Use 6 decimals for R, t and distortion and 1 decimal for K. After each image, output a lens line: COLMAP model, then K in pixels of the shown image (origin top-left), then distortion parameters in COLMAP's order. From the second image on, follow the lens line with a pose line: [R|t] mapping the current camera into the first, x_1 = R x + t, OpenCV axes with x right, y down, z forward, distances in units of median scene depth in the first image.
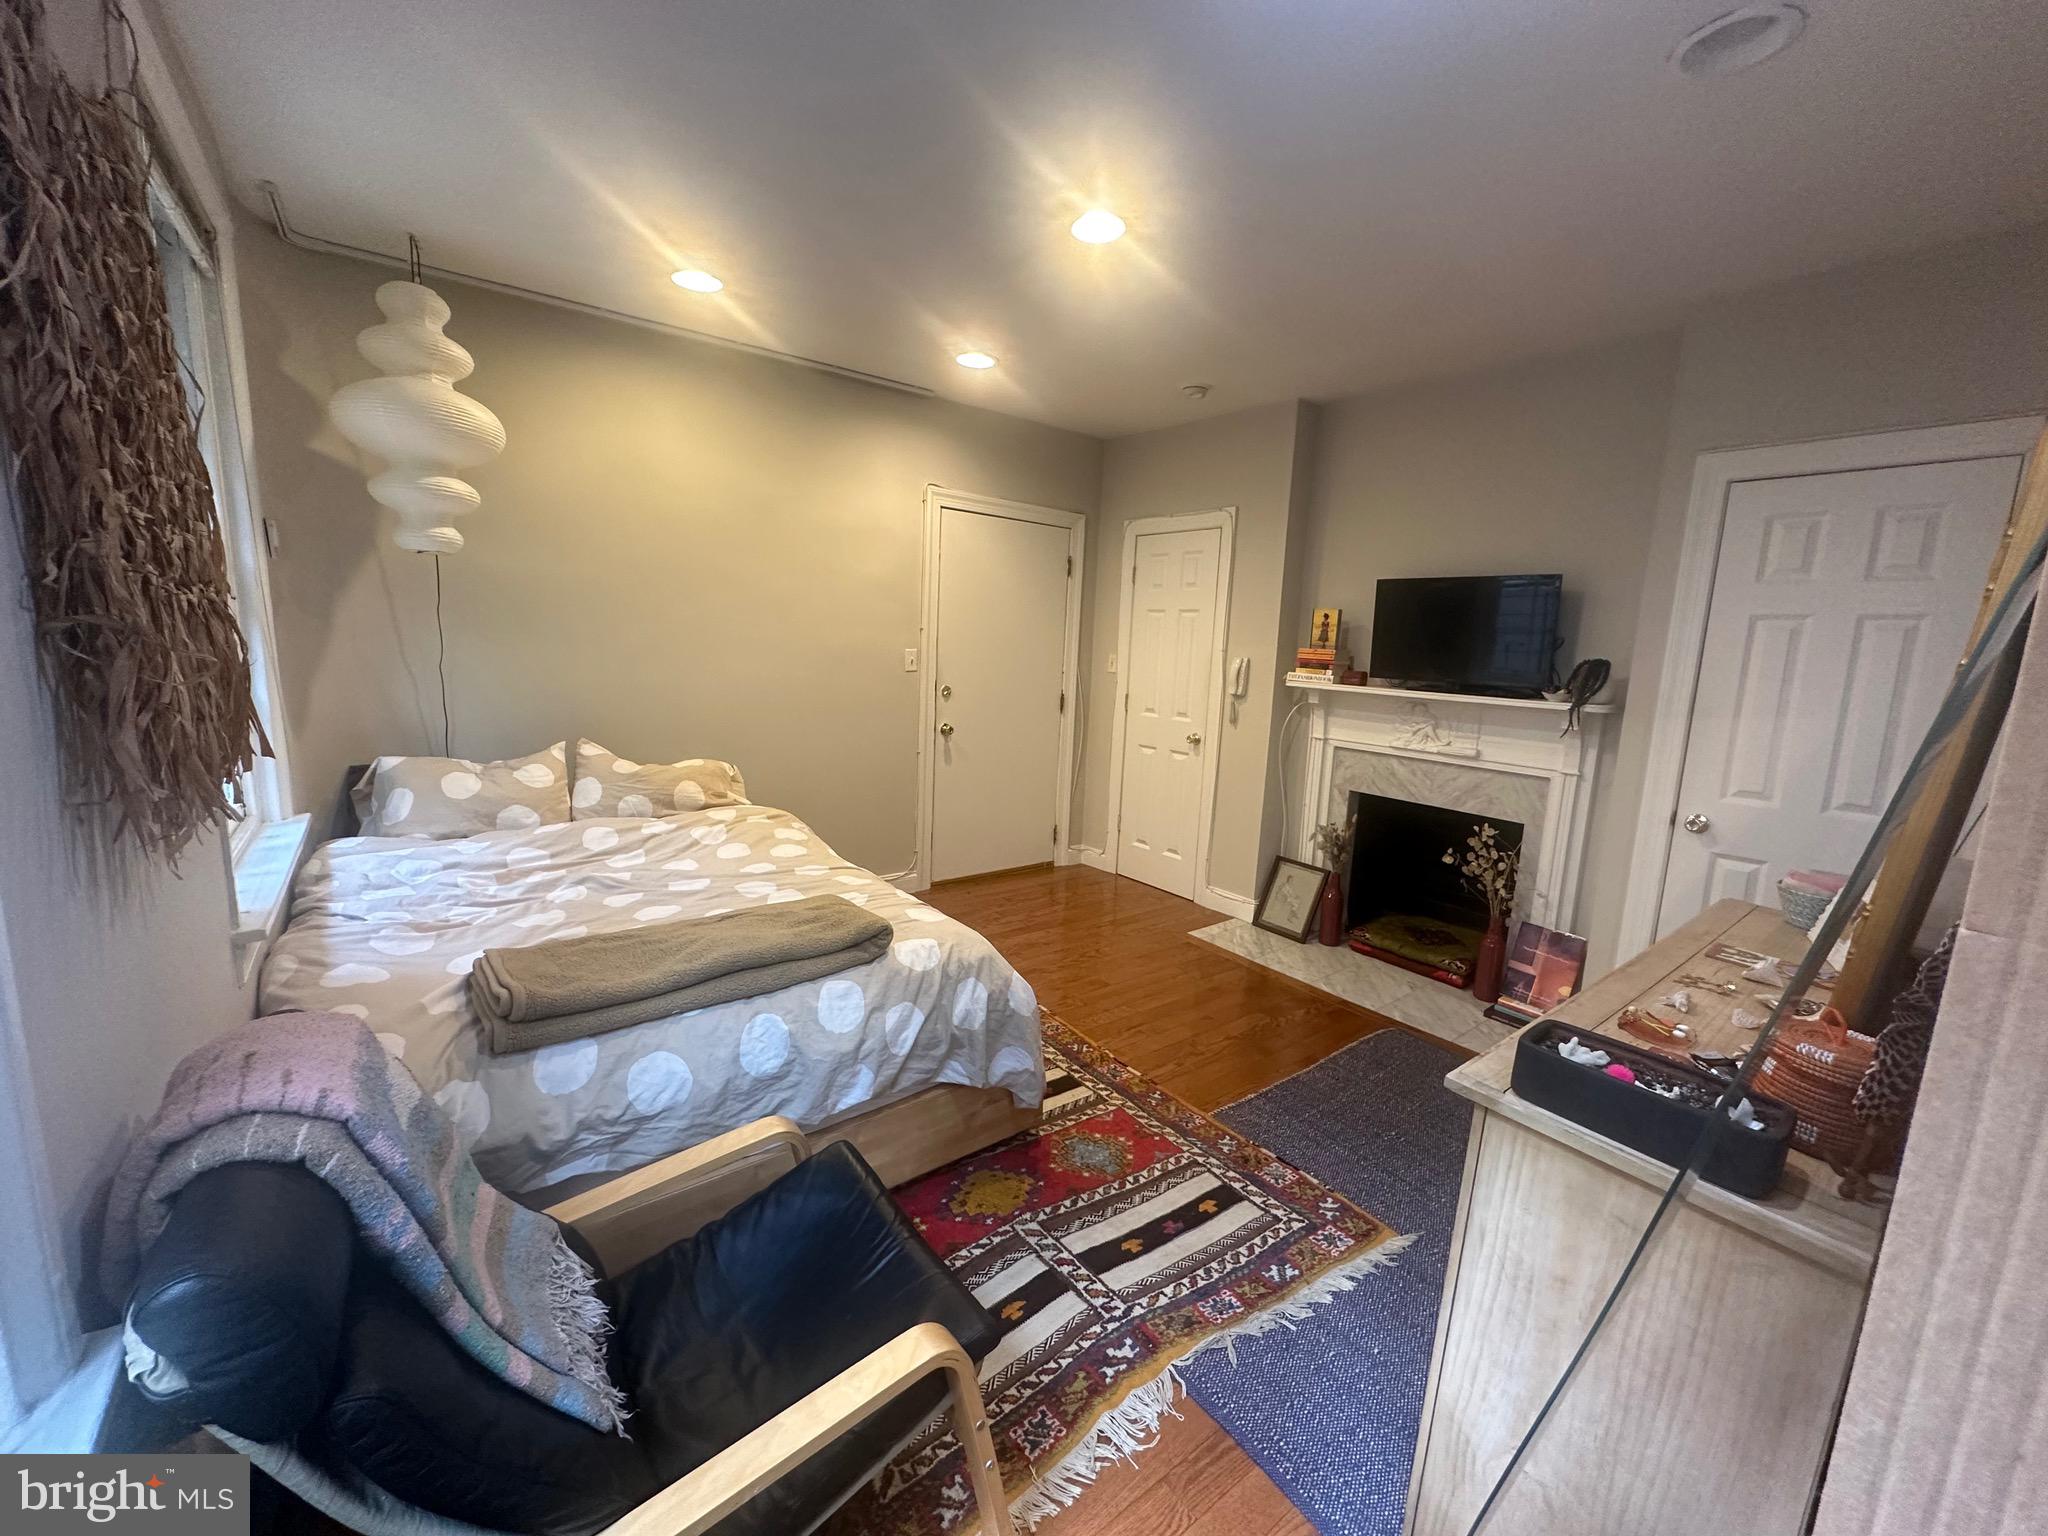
lens RADIAL K [[817.7, 0, 1020.5], [0, 817.7, 763.2], [0, 0, 1]] dist [-0.005841, 0.002011]
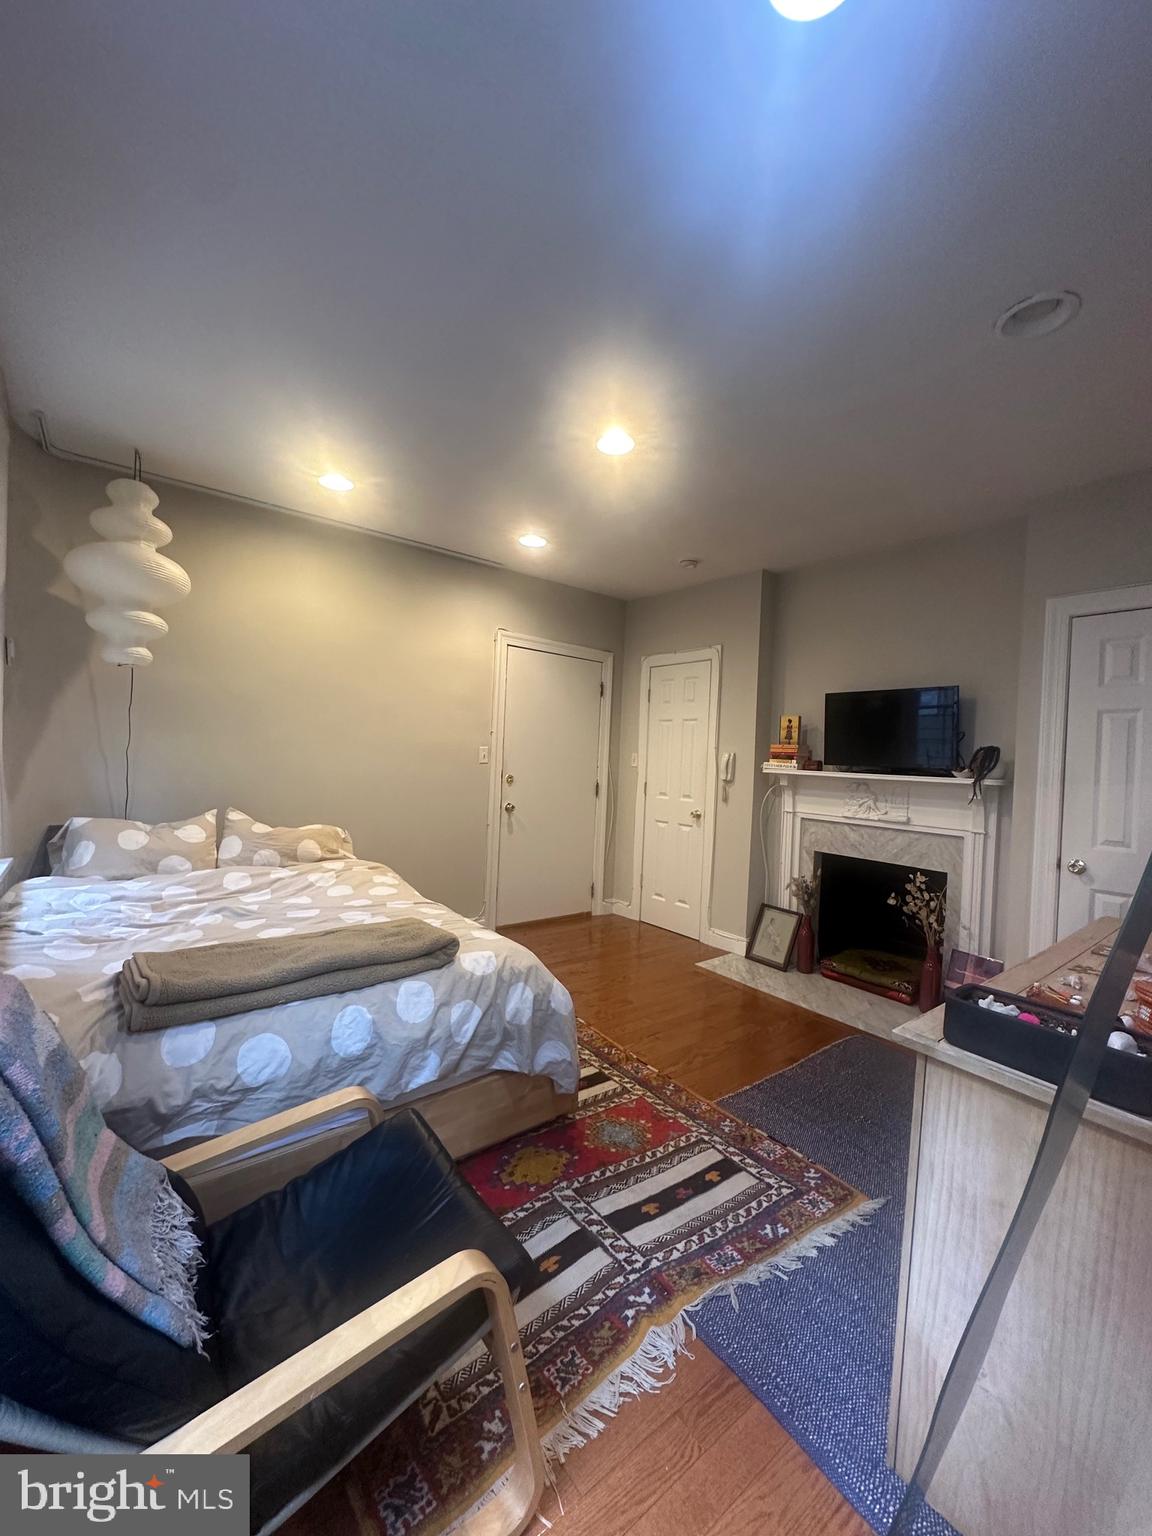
lens RADIAL K [[613.3, 0, 576.1], [0, 613.3, 763.3], [0, 0, 1]] dist [-0.005841, 0.002011]
pose [[0.999949, 0.000164, 0.010119, 0.012654], [0.001281, 0.989770, -0.142663, 0.049029], [-0.010039, 0.142669, 0.989720, 0.008800]]
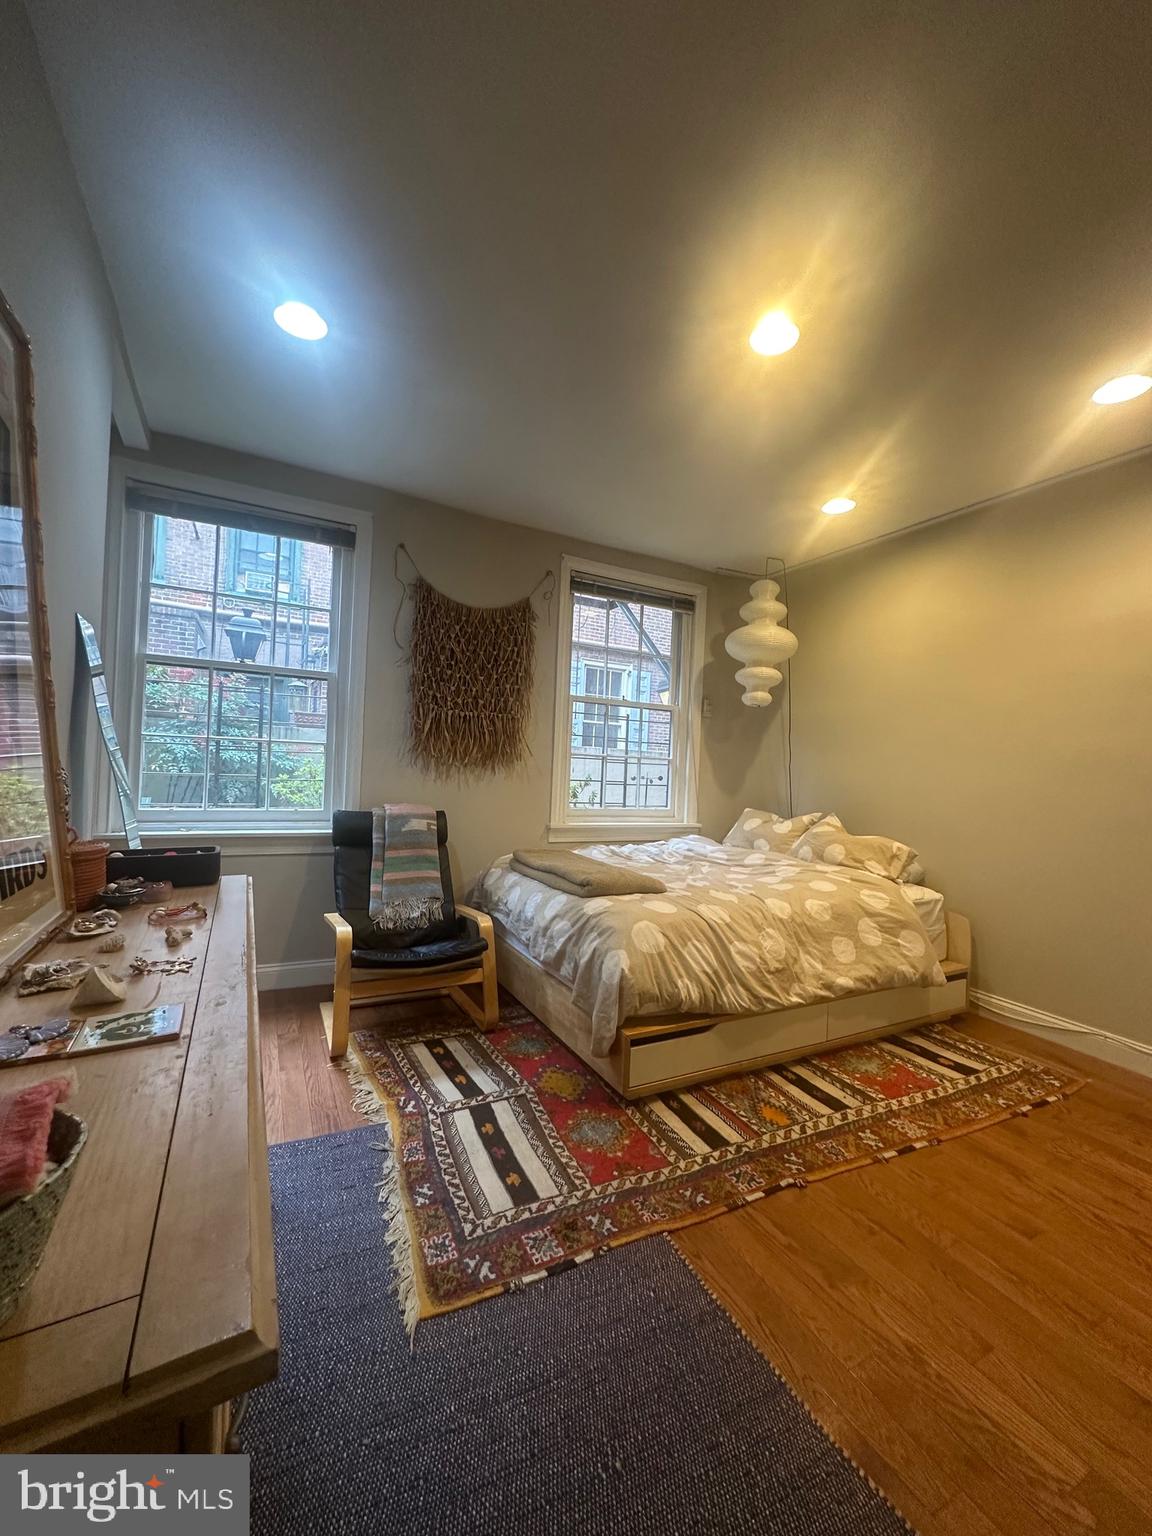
lens RADIAL K [[613.3, 0, 576.5], [0, 613.3, 767.0], [0, 0, 1]] dist [-0.005841, 0.002011]
pose [[-0.160756, -0.040680, -0.986155, 0.806531], [-0.204995, 0.978738, -0.006957, -0.008149], [0.965471, 0.201039, -0.165677, 0.850129]]
